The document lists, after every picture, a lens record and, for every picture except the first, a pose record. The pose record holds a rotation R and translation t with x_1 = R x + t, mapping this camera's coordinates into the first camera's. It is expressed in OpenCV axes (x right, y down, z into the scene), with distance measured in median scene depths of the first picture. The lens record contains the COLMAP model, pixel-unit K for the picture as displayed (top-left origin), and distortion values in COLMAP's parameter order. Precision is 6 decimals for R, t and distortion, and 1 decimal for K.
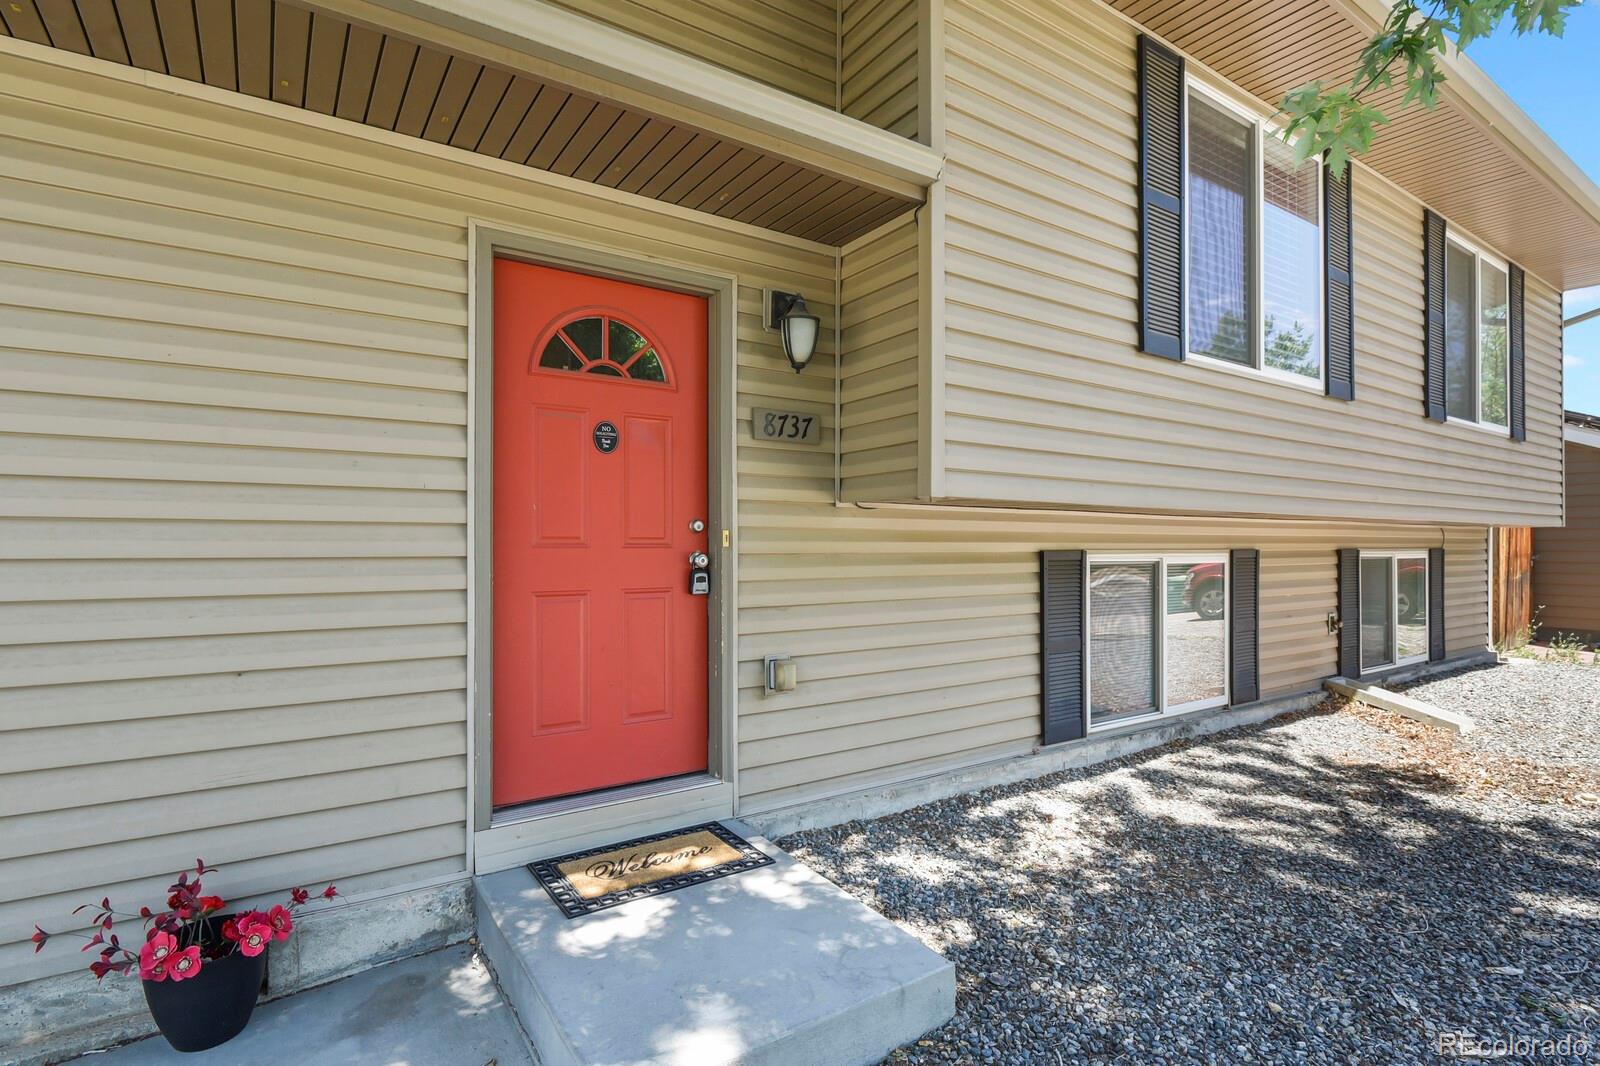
lens RADIAL K [[776.0, 0, 802.8], [0, 776.0, 539.8], [0, 0, 1]] dist [0.000322, -0.007077]
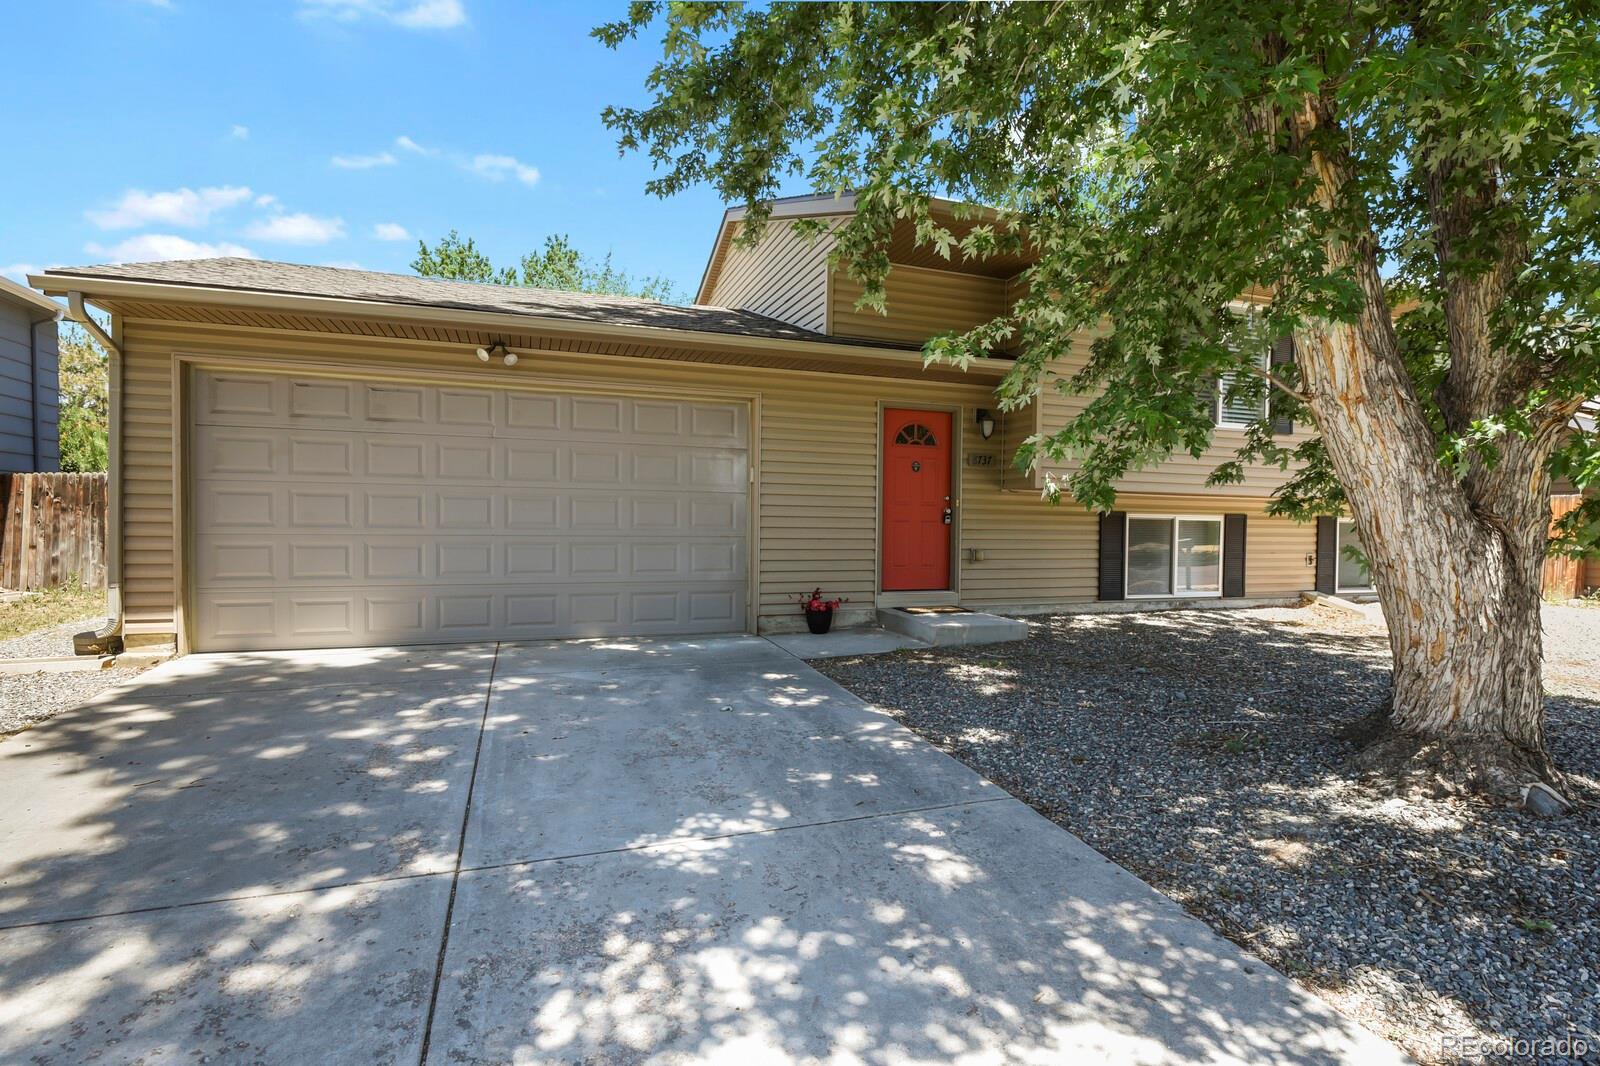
lens RADIAL K [[776.0, 0, 802.8], [0, 776.0, 539.8], [0, 0, 1]] dist [0.000322, -0.007077]
pose [[0.968212, 0.018235, -0.249464, 0.053094], [-0.011911, 0.999569, 0.026834, 0.057670], [0.249846, -0.023009, 0.968012, -1.684538]]
